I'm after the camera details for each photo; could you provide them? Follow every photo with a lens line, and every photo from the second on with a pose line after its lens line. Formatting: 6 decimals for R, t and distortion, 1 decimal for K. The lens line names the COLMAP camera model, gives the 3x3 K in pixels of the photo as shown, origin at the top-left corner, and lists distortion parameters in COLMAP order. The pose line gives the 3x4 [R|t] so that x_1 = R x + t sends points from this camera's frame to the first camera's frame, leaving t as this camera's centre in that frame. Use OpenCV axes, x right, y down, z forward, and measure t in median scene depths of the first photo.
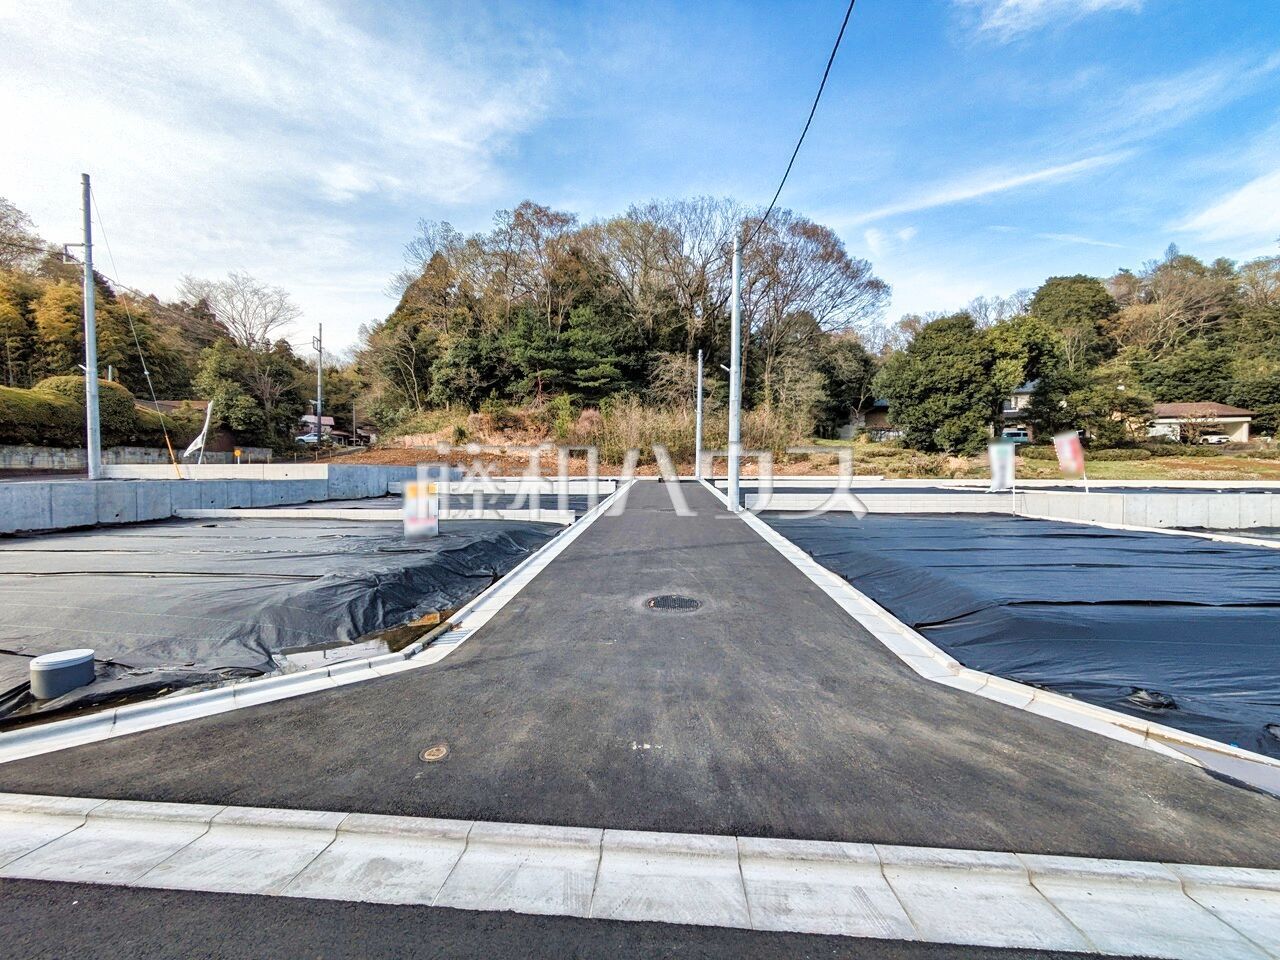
lens RADIAL K [[506.9, 0, 637.1], [0, 506.9, 480.3], [0, 0, 1]] dist [-0.001189, 0.001862]
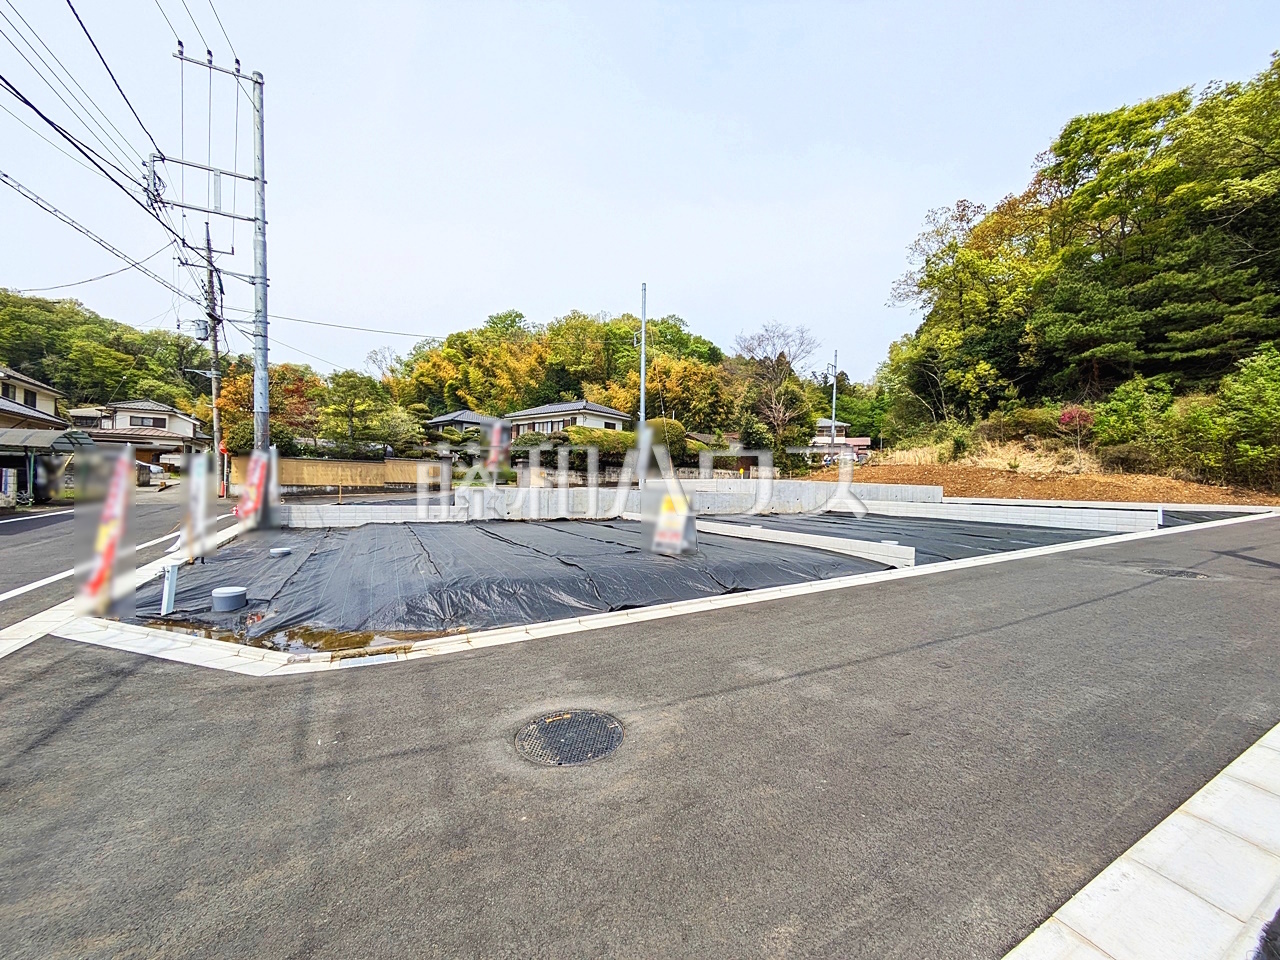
lens RADIAL K [[506.9, 0, 637.5], [0, 506.9, 481.4], [0, 0, 1]] dist [-0.001189, 0.001862]
pose [[0.524607, 0.005682, -0.851326, 0.083243], [-0.036327, 0.999216, -0.015716, -0.000951], [0.850569, 0.039171, 0.524402, 0.120112]]
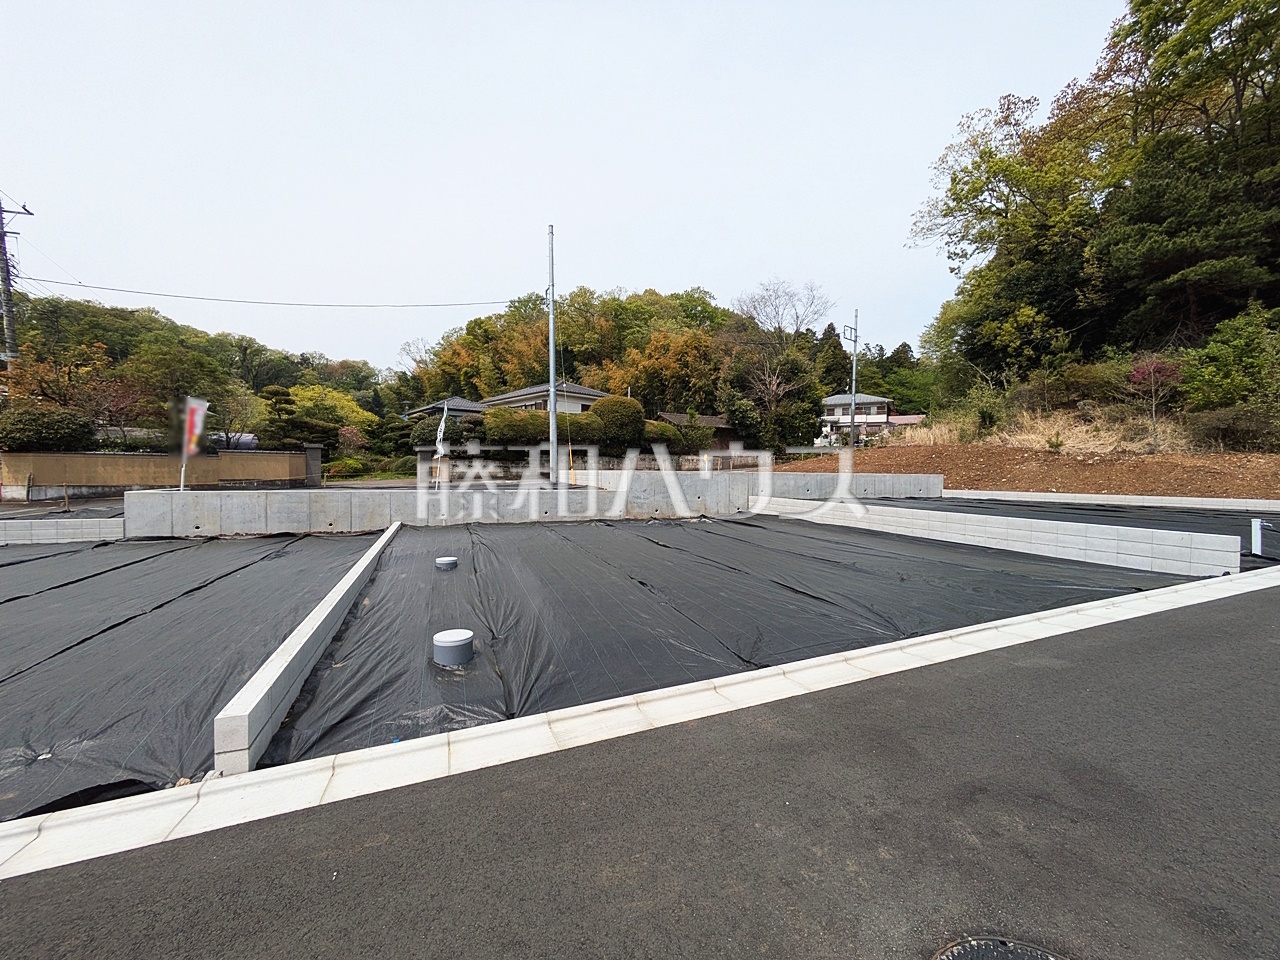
lens RADIAL K [[506.9, 0, 636.8], [0, 506.9, 481.8], [0, 0, 1]] dist [-0.001189, 0.001862]
pose [[0.411678, 0.024129, -0.911010, 0.043492], [-0.023316, 0.999601, 0.015940, -0.014537], [0.911031, 0.014679, 0.412076, 0.360526]]
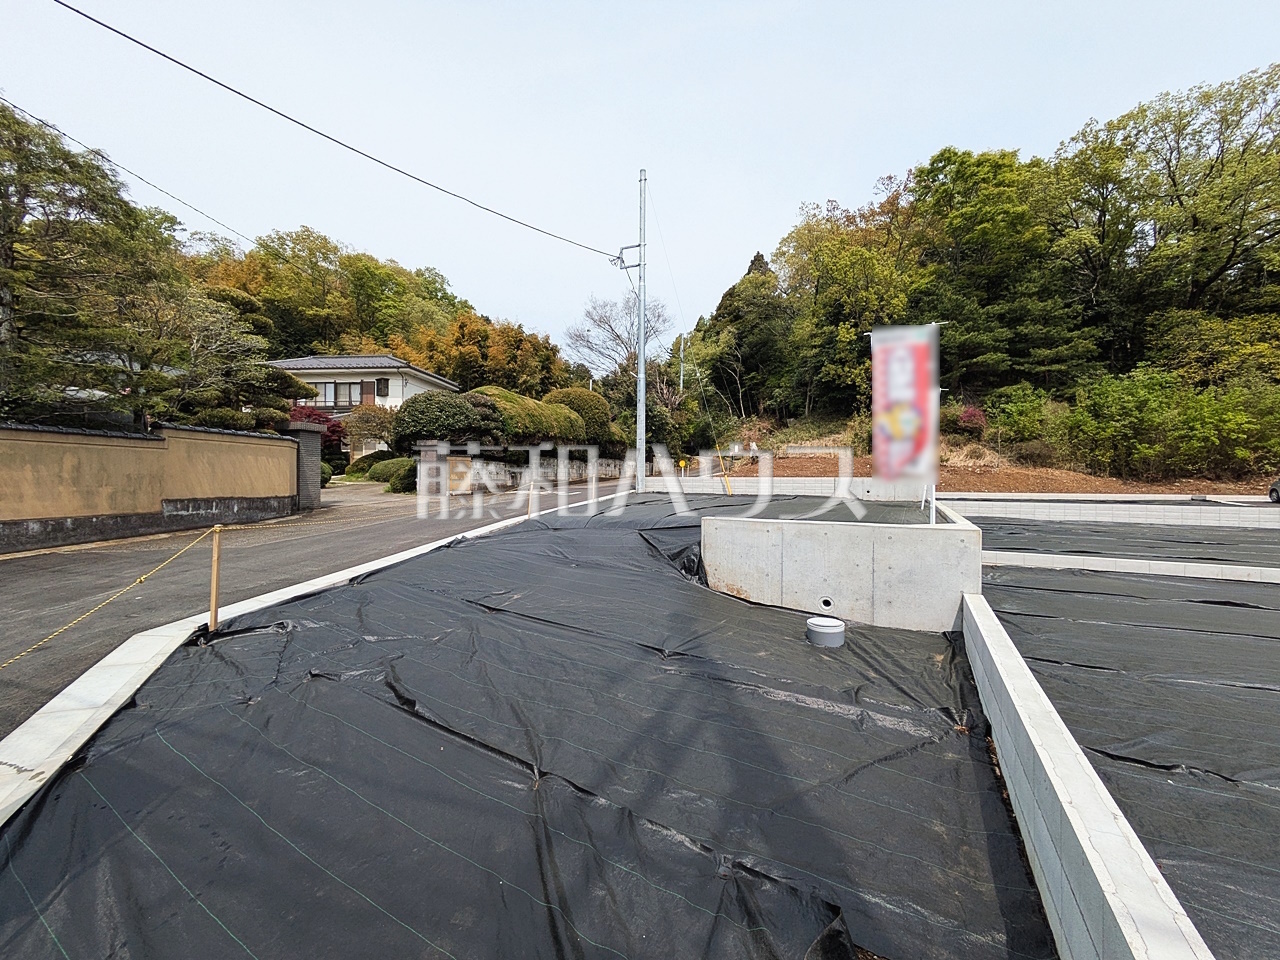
lens RADIAL K [[506.9, 0, 638.1], [0, 506.9, 482.5], [0, 0, 1]] dist [-0.001189, 0.001862]
pose [[0.906218, 0.009323, -0.422707, -0.352982], [-0.014901, 0.999840, -0.009894, -0.006195], [0.422547, 0.015265, 0.906212, 0.078629]]
